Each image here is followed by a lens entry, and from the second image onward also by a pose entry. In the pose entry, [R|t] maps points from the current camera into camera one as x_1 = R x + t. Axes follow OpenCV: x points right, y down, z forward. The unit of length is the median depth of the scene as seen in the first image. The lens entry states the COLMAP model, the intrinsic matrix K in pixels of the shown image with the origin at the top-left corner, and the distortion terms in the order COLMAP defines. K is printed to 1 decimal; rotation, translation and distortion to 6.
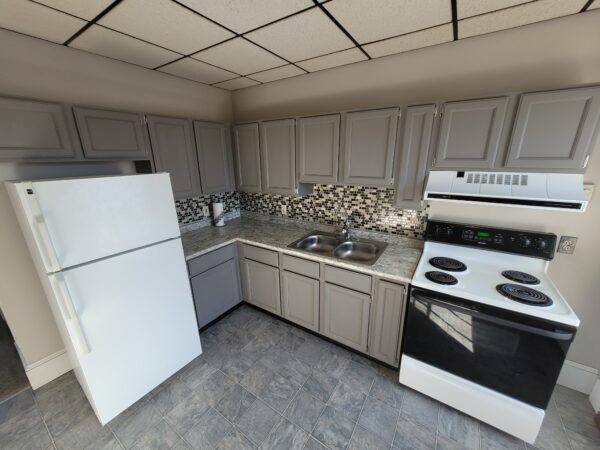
lens RADIAL K [[232.8, 0, 302.7], [0, 232.8, 224.5], [0, 0, 1]] dist [0.002277, -0.000645]
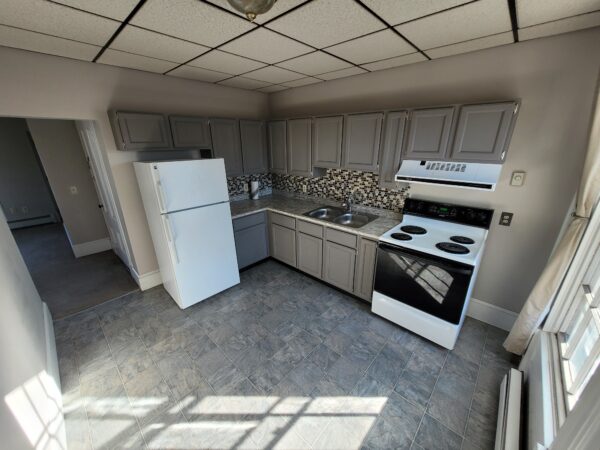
lens RADIAL K [[232.8, 0, 304.0], [0, 232.8, 223.7], [0, 0, 1]] dist [0.002277, -0.000645]
pose [[0.987214, 0.057809, -0.148552, 0.175116], [-0.049477, 0.997020, 0.059182, 0.077774], [0.151530, -0.051076, 0.987132, -0.394610]]
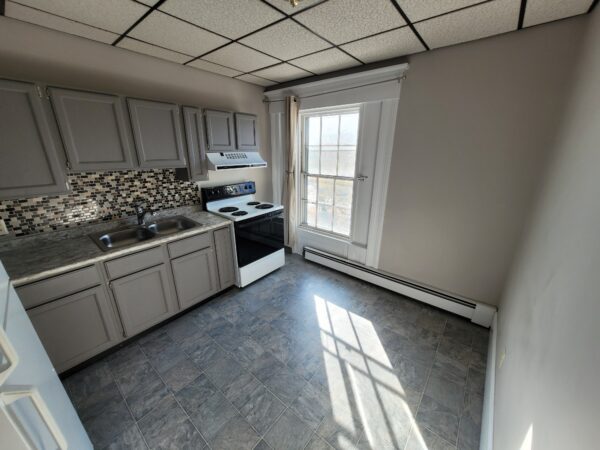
lens RADIAL K [[232.8, 0, 300.2], [0, 232.8, 222.6], [0, 0, 1]] dist [0.002277, -0.000645]
pose [[0.113425, -0.291141, 0.949933, -0.841213], [0.276926, 0.927477, 0.251193, -0.017117], [-0.954173, 0.234569, 0.185824, 0.211491]]
